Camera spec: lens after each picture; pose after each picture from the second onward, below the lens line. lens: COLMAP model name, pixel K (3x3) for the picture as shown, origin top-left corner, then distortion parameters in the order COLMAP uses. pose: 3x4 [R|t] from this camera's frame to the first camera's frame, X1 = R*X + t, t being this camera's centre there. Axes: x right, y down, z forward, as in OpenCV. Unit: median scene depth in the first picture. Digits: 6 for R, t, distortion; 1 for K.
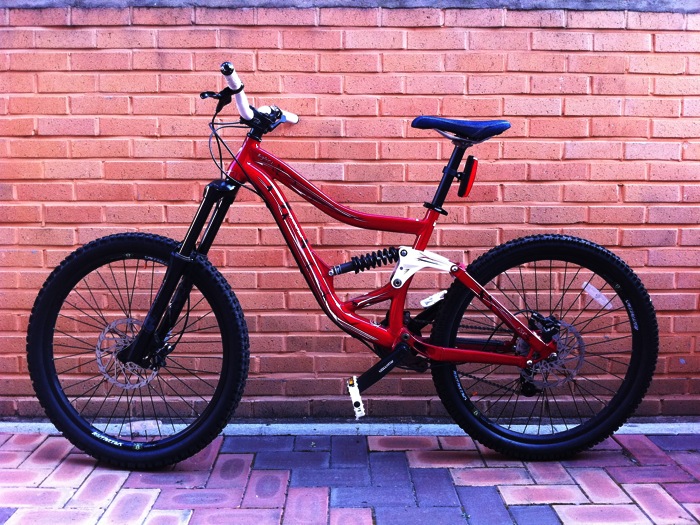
lens RADIAL K [[660.6, 0, 350.0], [0, 660.6, 262.5], [0, 0, 1]] dist [0.068694, -0.270005]
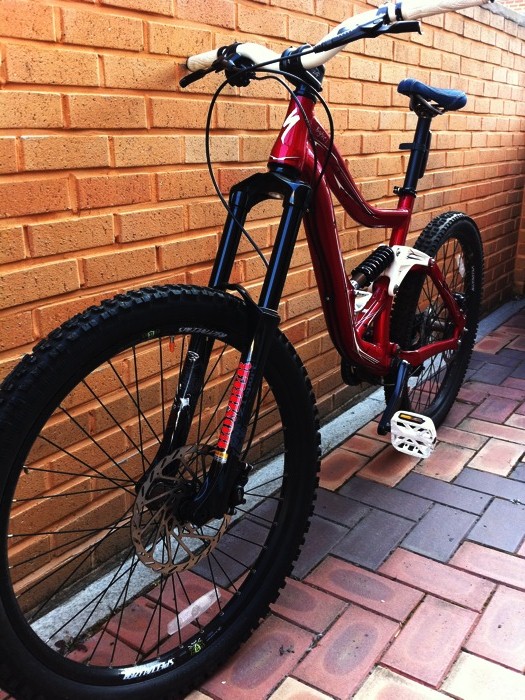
lens RADIAL K [[660.6, 0, 262.5], [0, 660.6, 350.0], [0, 0, 1]] dist [0.068694, -0.270005]
pose [[0.580838, -0.256611, 0.772514, -0.608233], [0.094554, 0.963857, 0.249077, -0.106616], [-0.808509, -0.071629, 0.584109, 0.566439]]
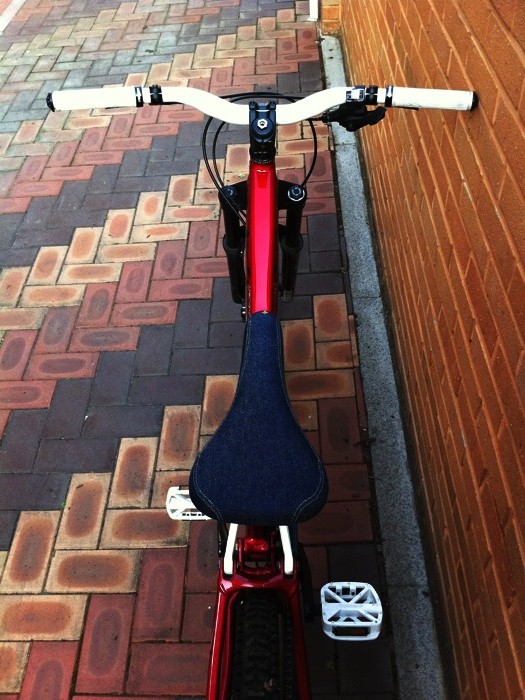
lens RADIAL K [[660.6, 0, 262.5], [0, 660.6, 350.0], [0, 0, 1]] dist [0.068694, -0.270005]
pose [[-0.020347, 0.703037, -0.710862, 0.194379], [-0.054065, 0.709195, 0.702936, -0.434093], [0.998330, 0.052736, 0.023579, 0.847774]]
